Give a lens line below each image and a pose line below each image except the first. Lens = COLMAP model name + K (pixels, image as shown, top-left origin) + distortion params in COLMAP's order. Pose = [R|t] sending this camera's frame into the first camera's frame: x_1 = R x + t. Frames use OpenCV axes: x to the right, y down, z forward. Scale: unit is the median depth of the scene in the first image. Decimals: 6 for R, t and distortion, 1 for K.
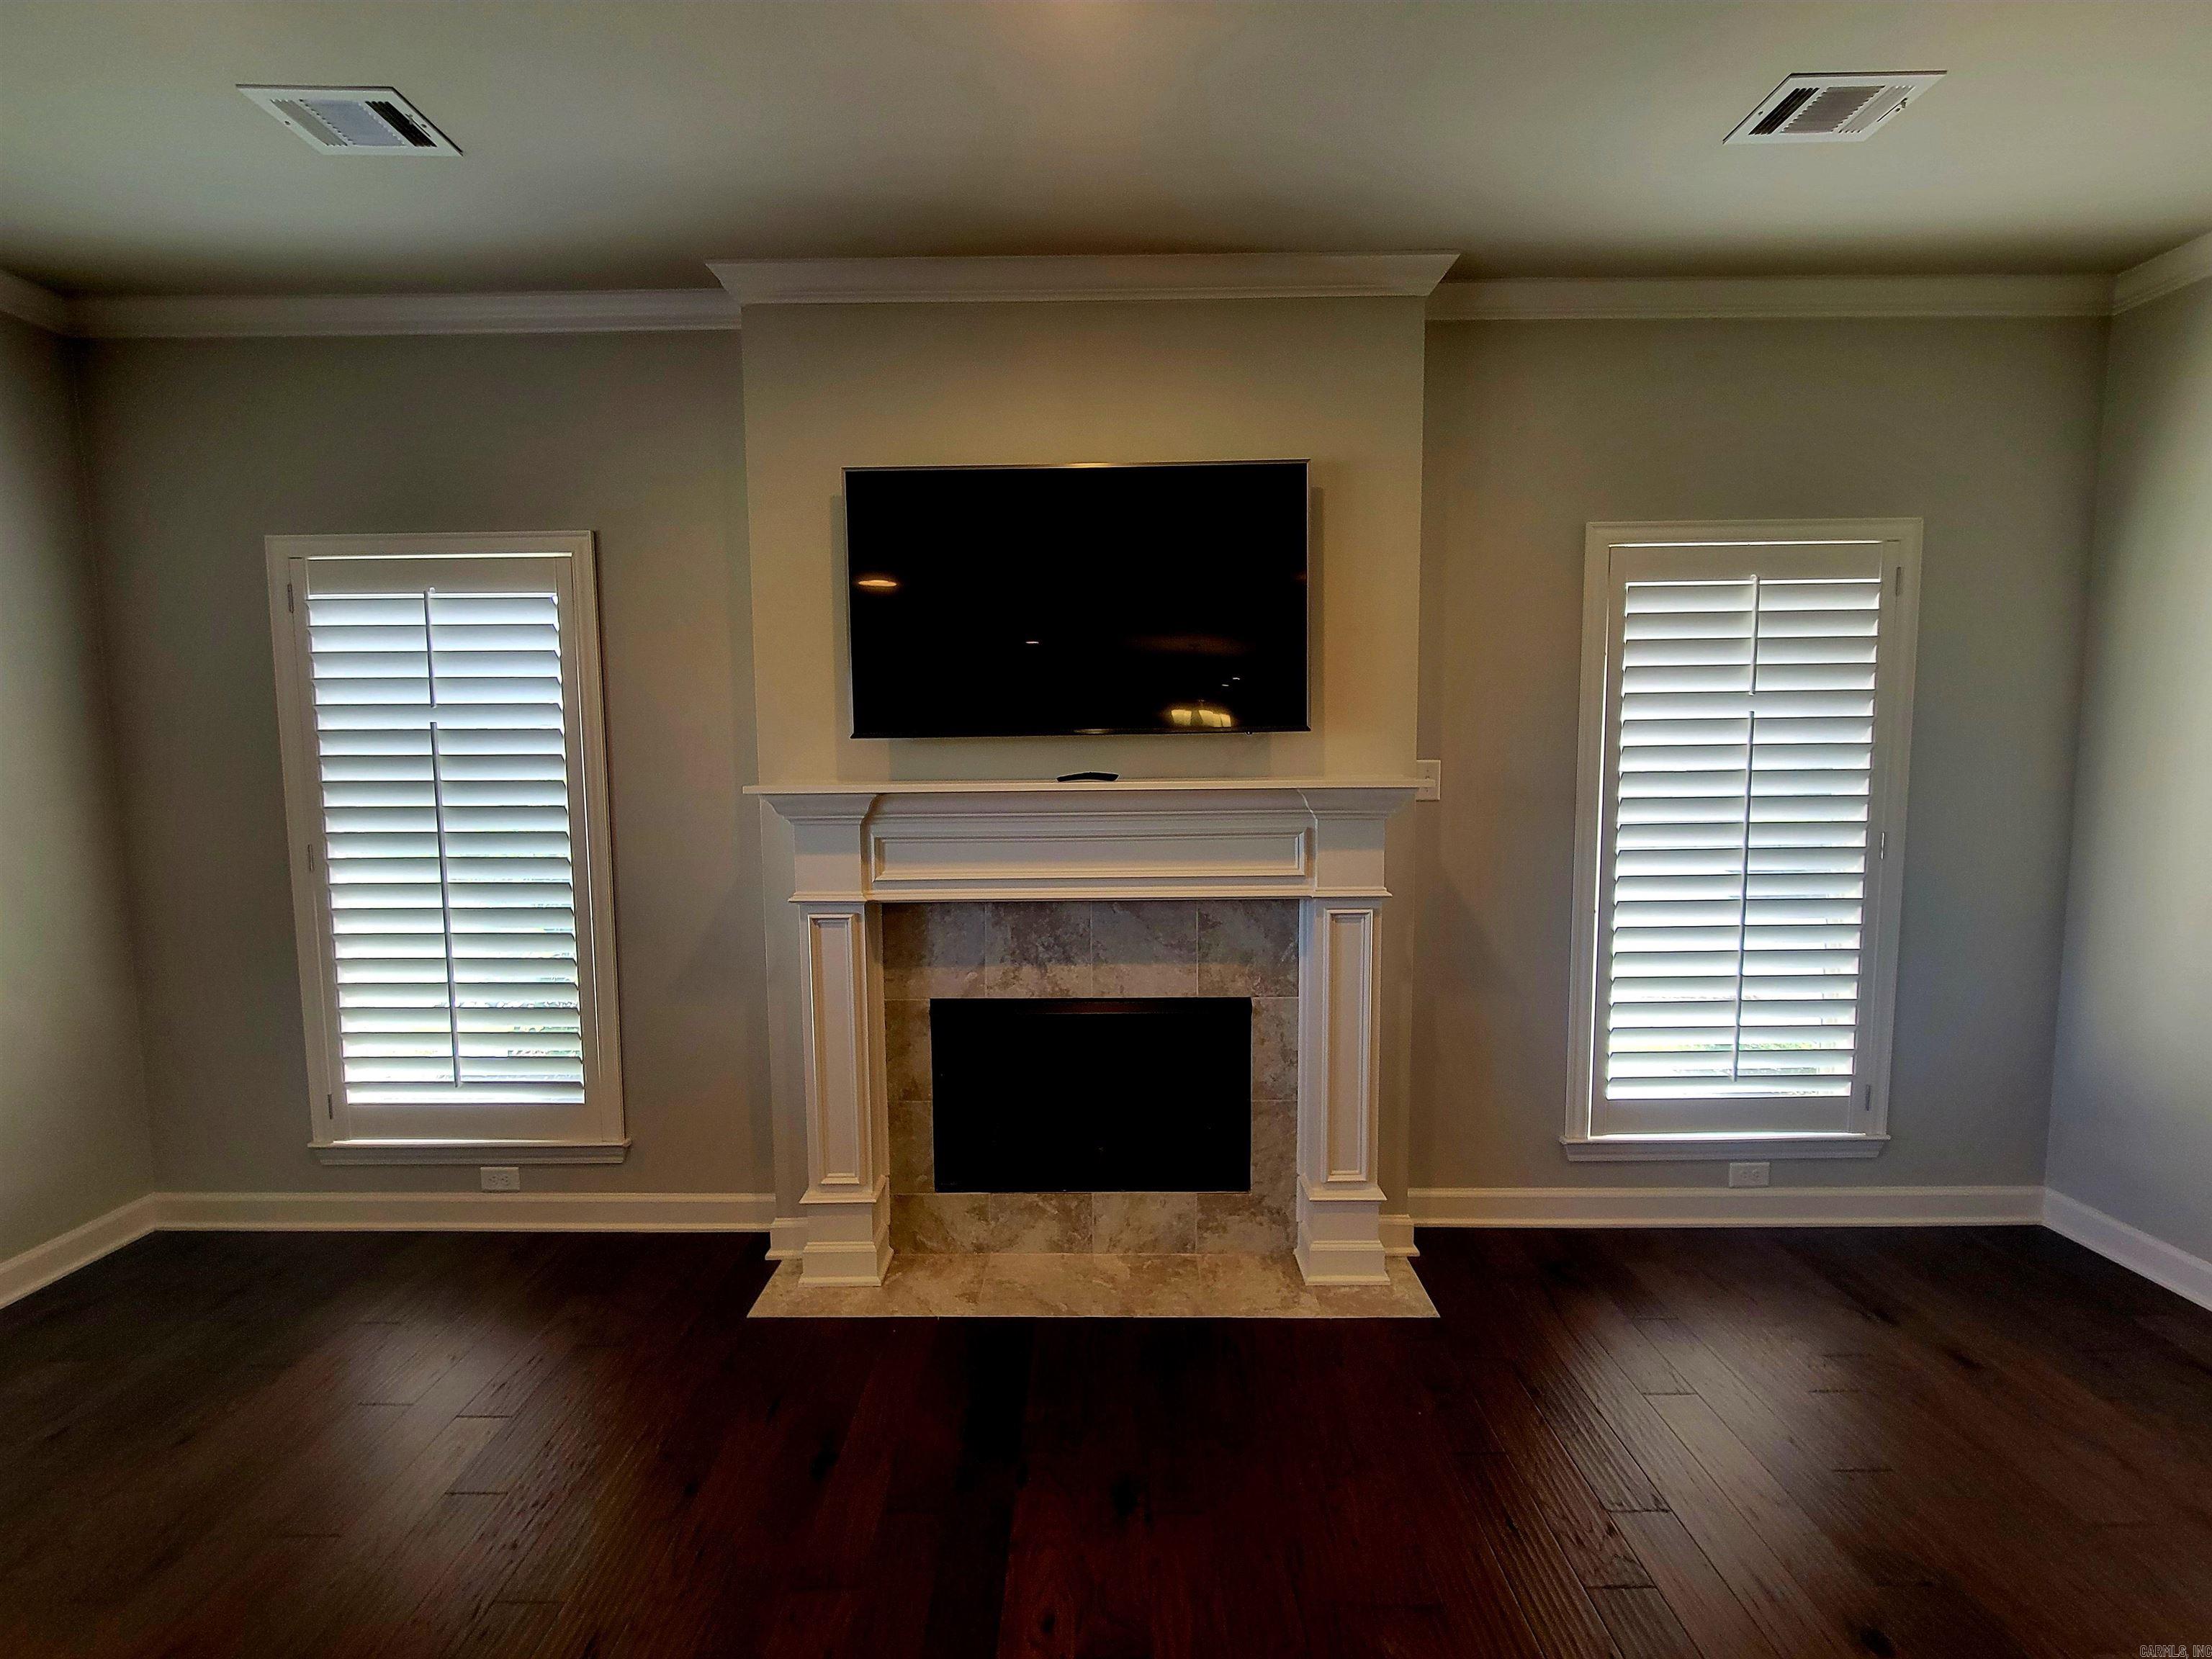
lens RADIAL K [[905.8, 0, 1097.9], [0, 905.8, 818.2], [0, 0, 1]] dist [-0.000681, 0.000040]
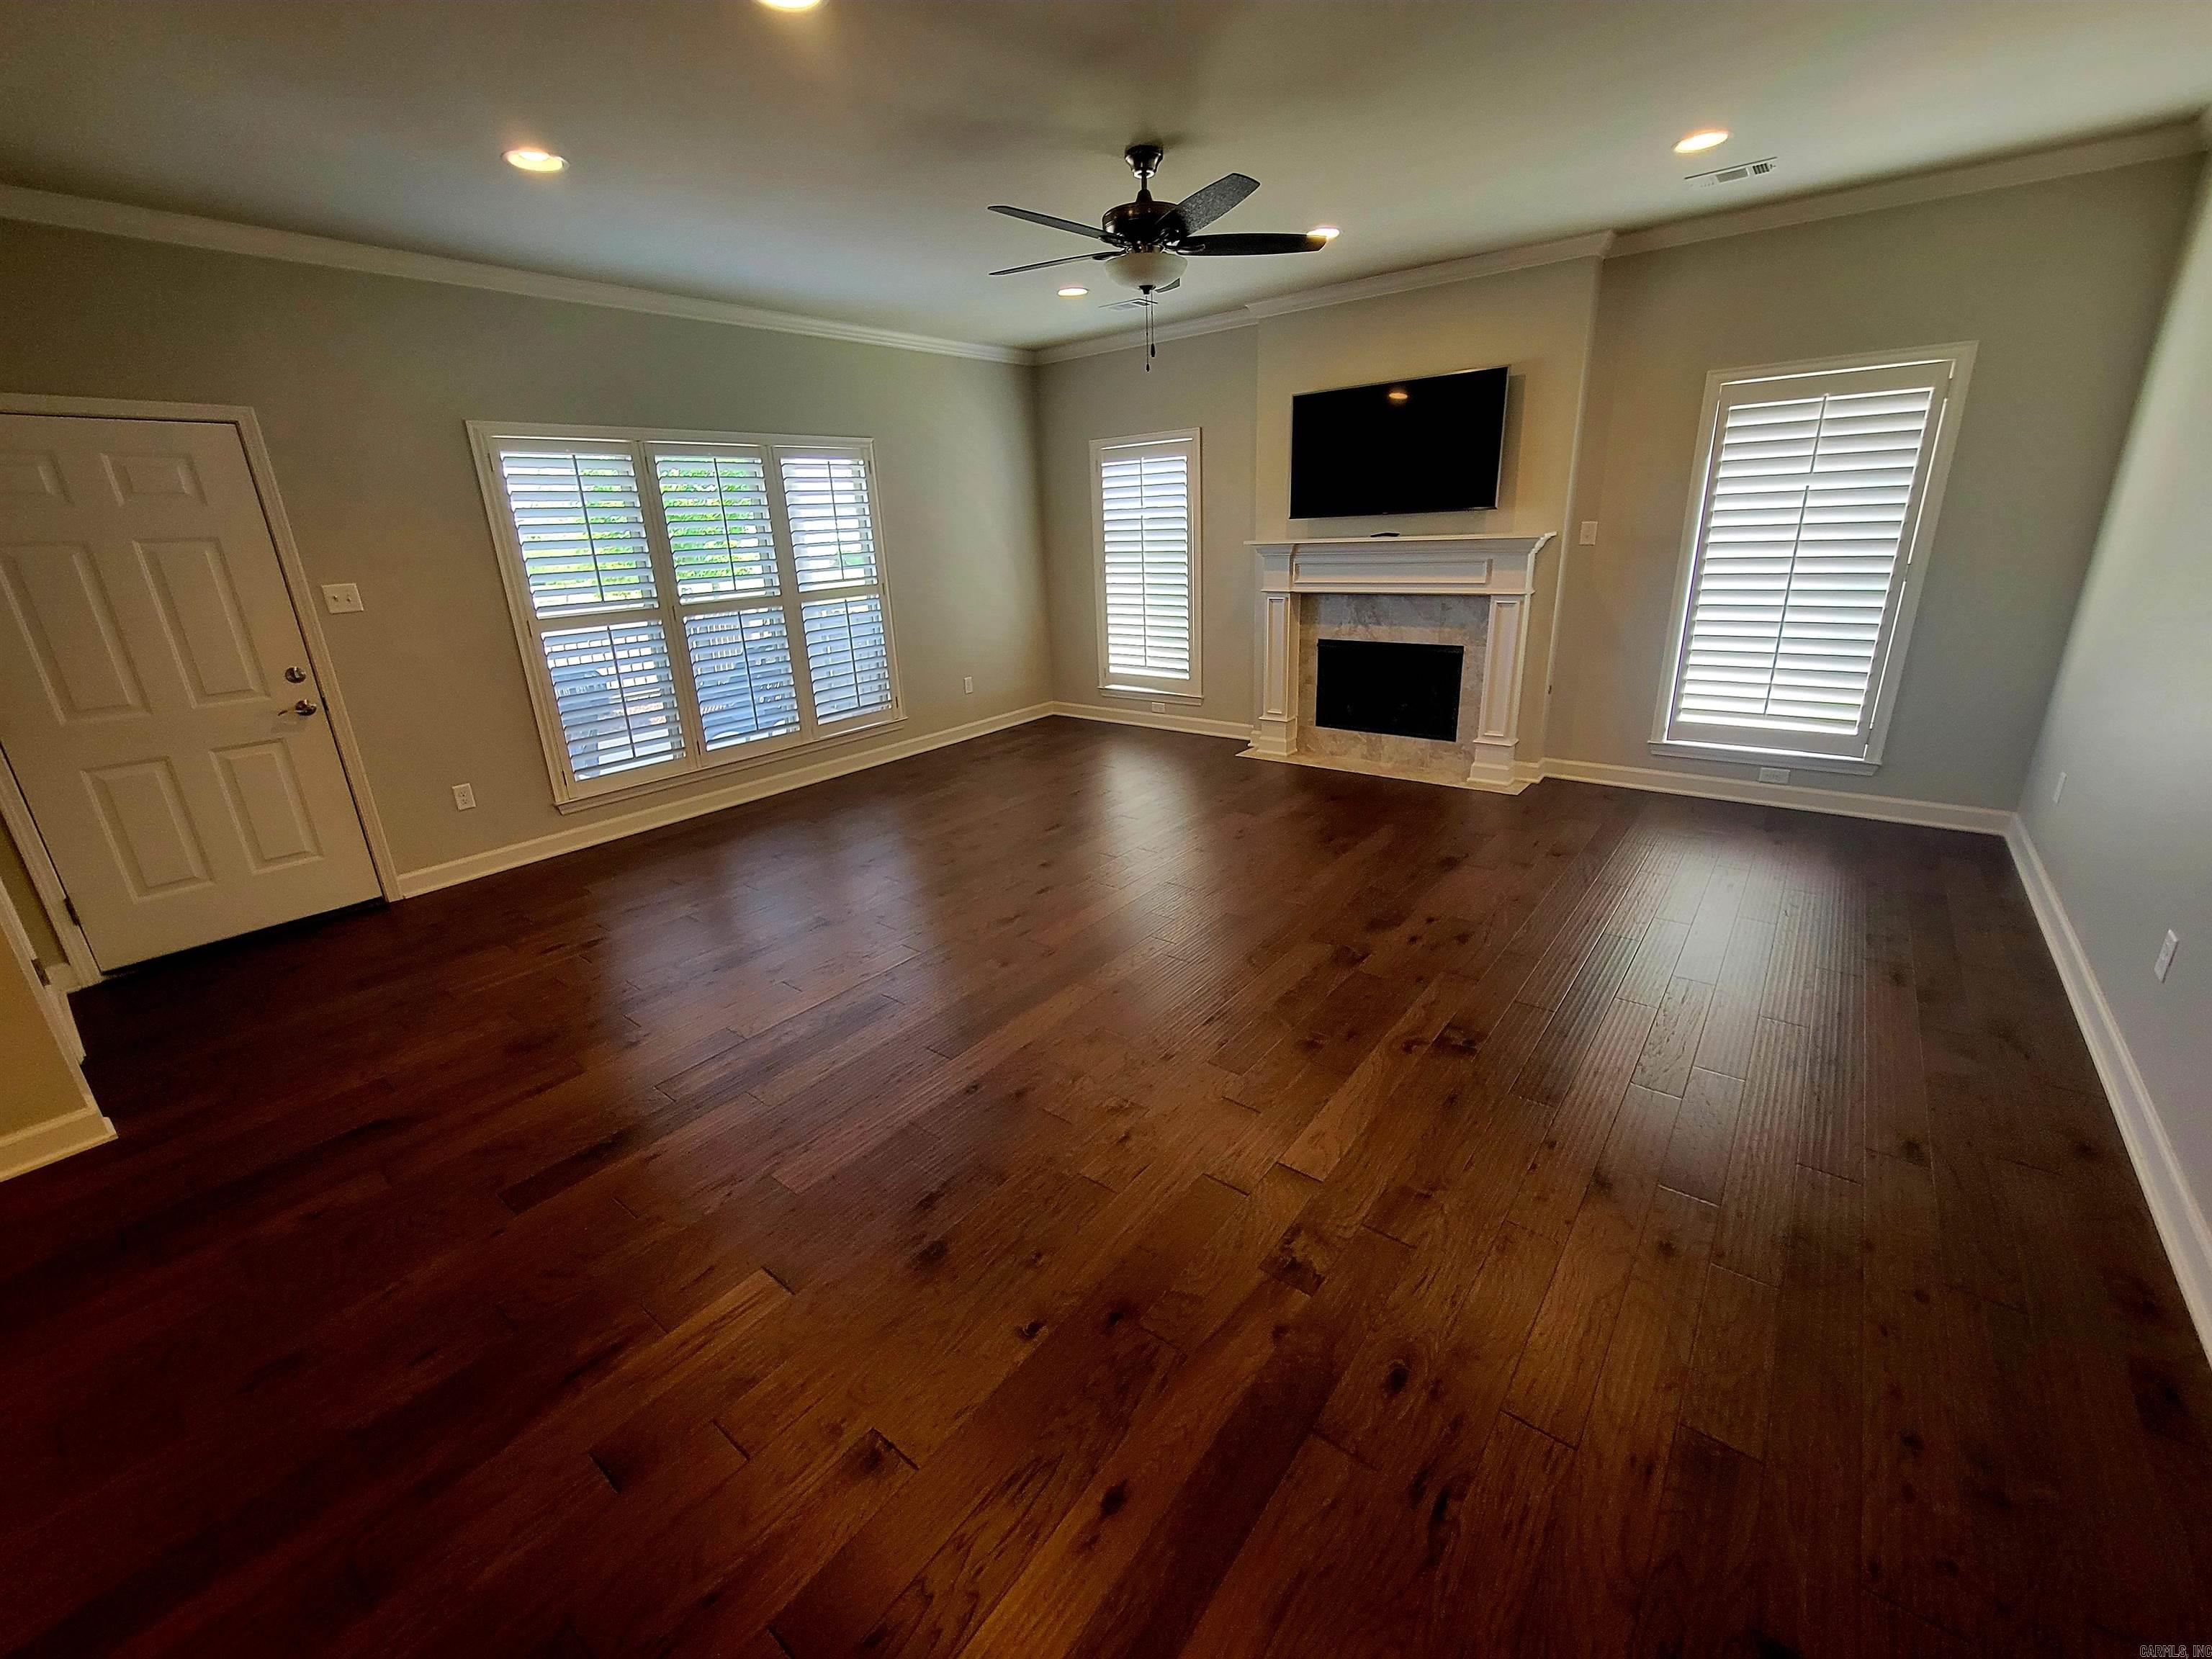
lens RADIAL K [[905.8, 0, 1097.9], [0, 905.8, 818.2], [0, 0, 1]] dist [-0.000681, 0.000040]
pose [[0.787581, 0.169326, -0.592490, 0.795793], [-0.013848, 0.966126, 0.257698, 0.057811], [0.616055, -0.194753, 0.763248, -1.148644]]
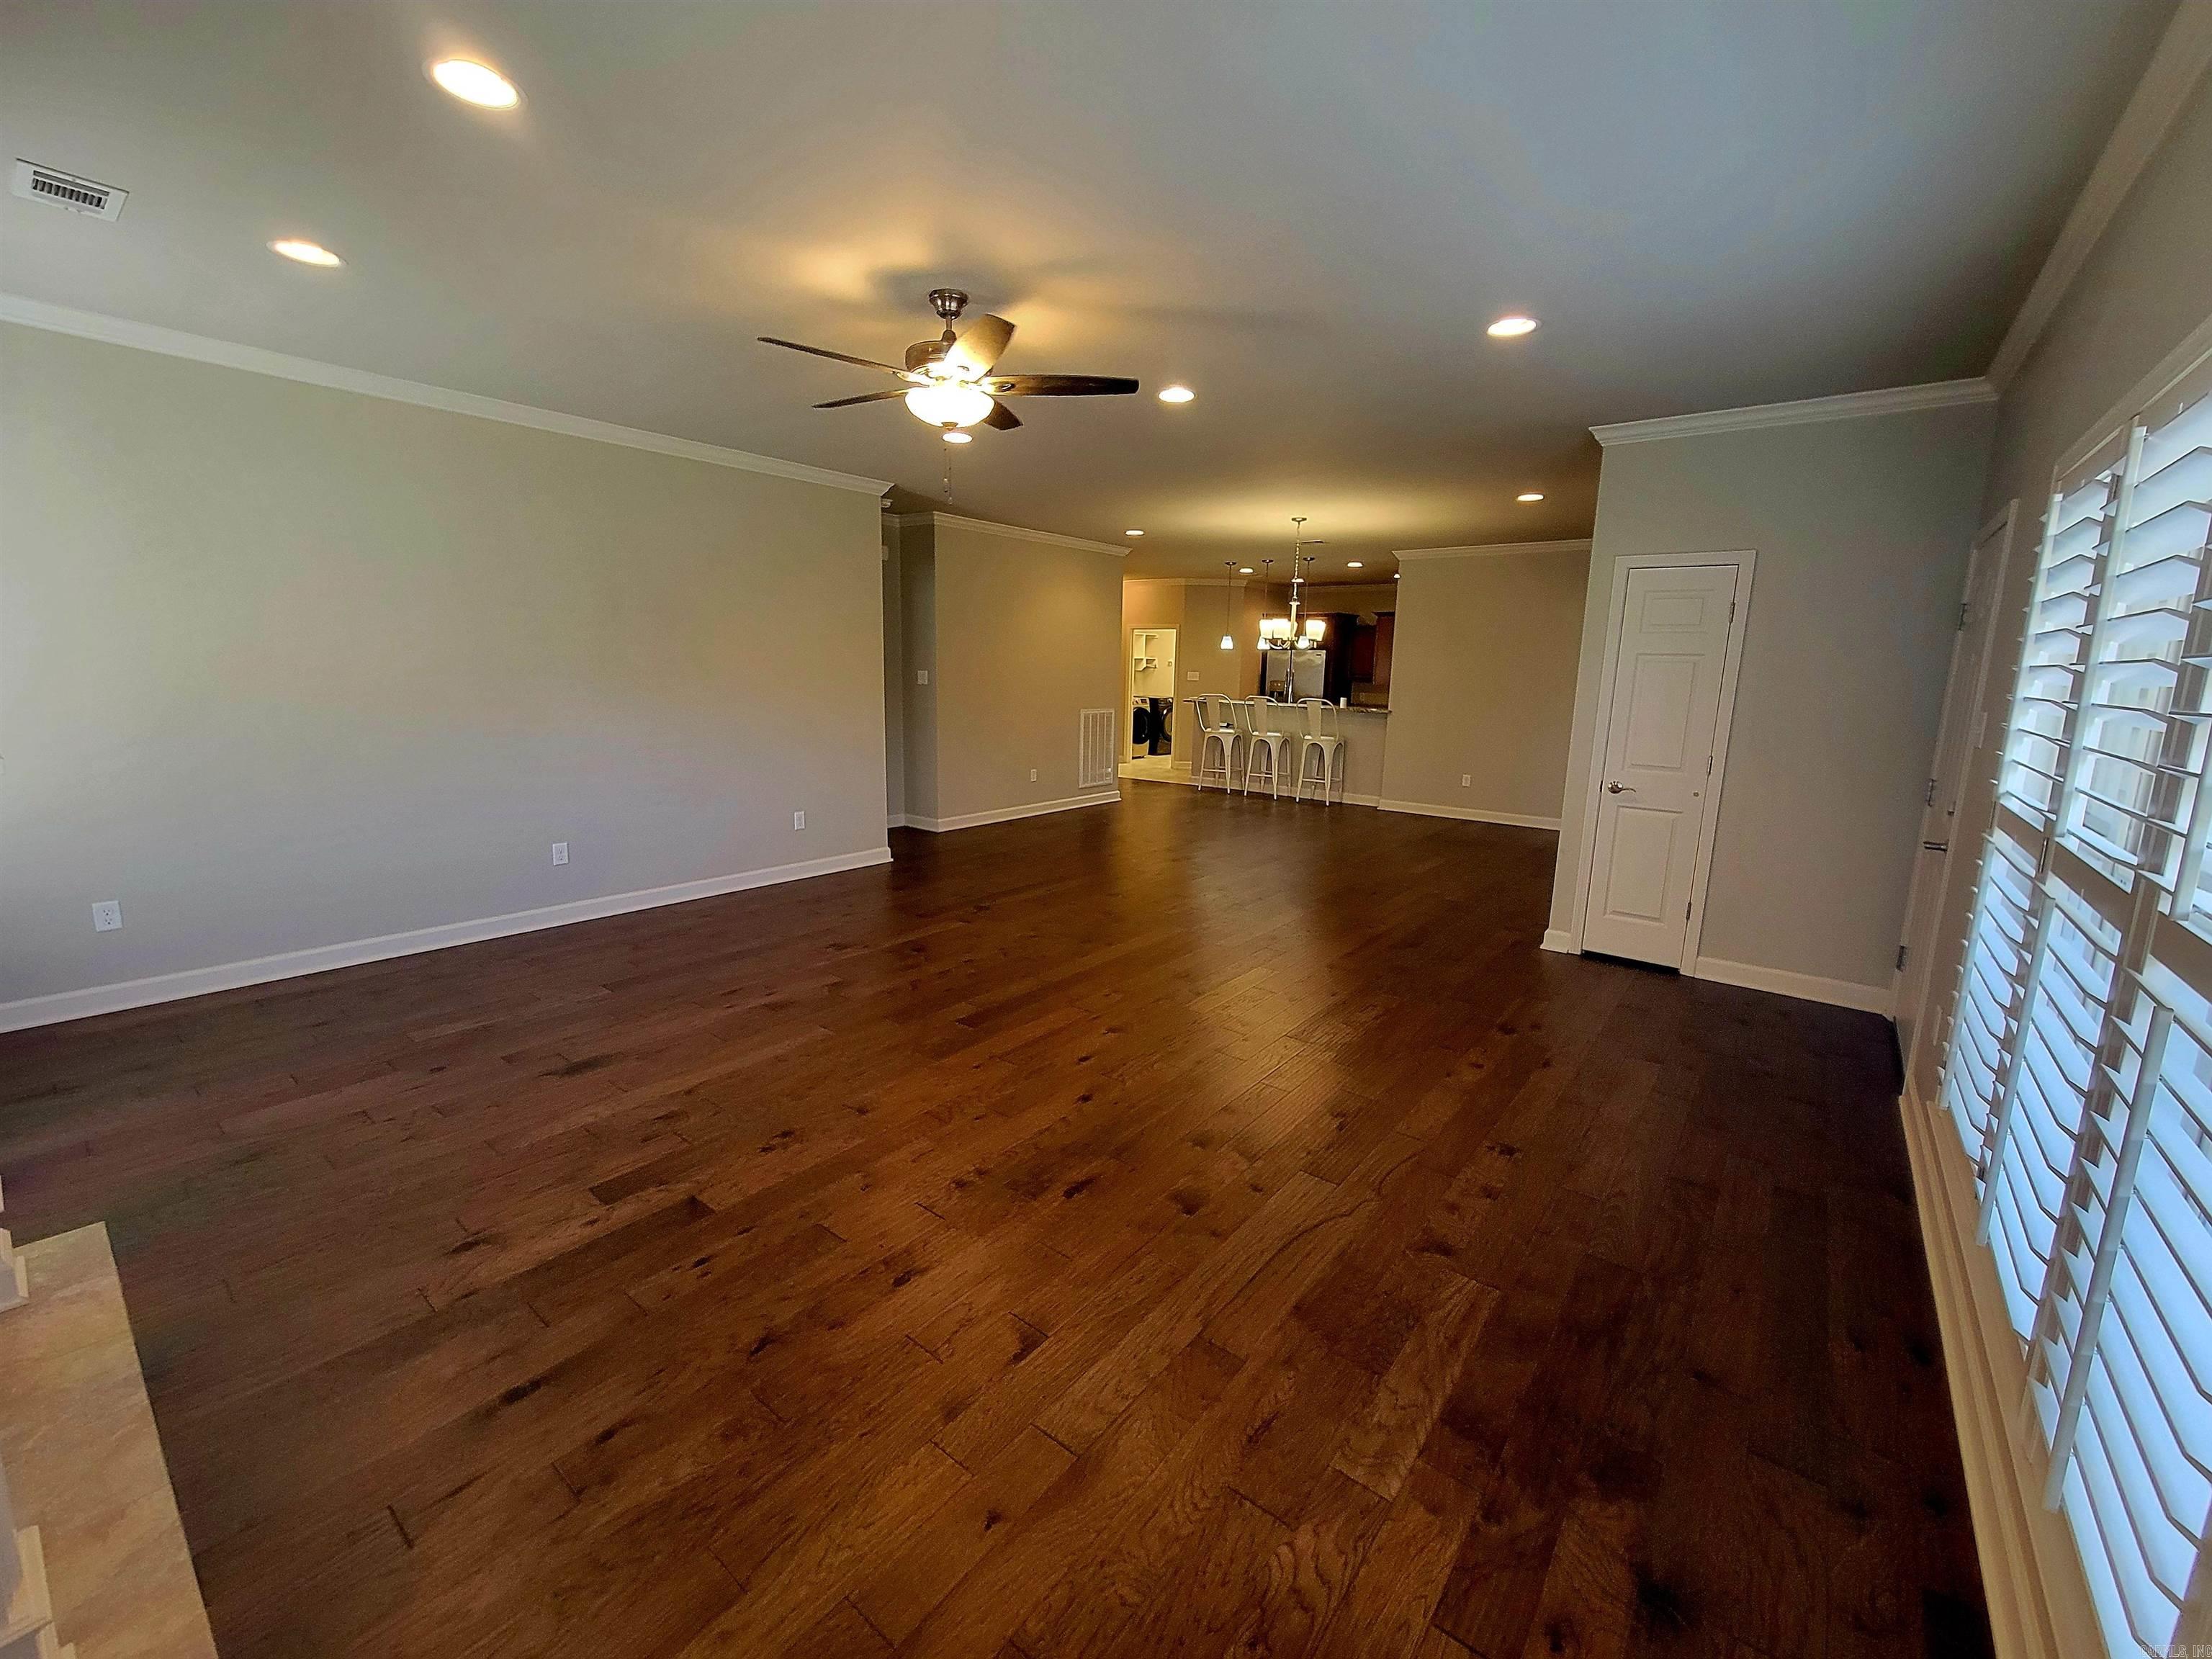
lens RADIAL K [[901.1, 0, 1089.3], [0, 901.1, 818.0], [0, 0, 1]] dist [0.008094, 0.000369]
pose [[-0.784912, -0.106878, 0.610320, -1.003354], [0.042129, 0.973525, 0.224663, -0.090204], [-0.618173, 0.202053, -0.759629, 0.922155]]
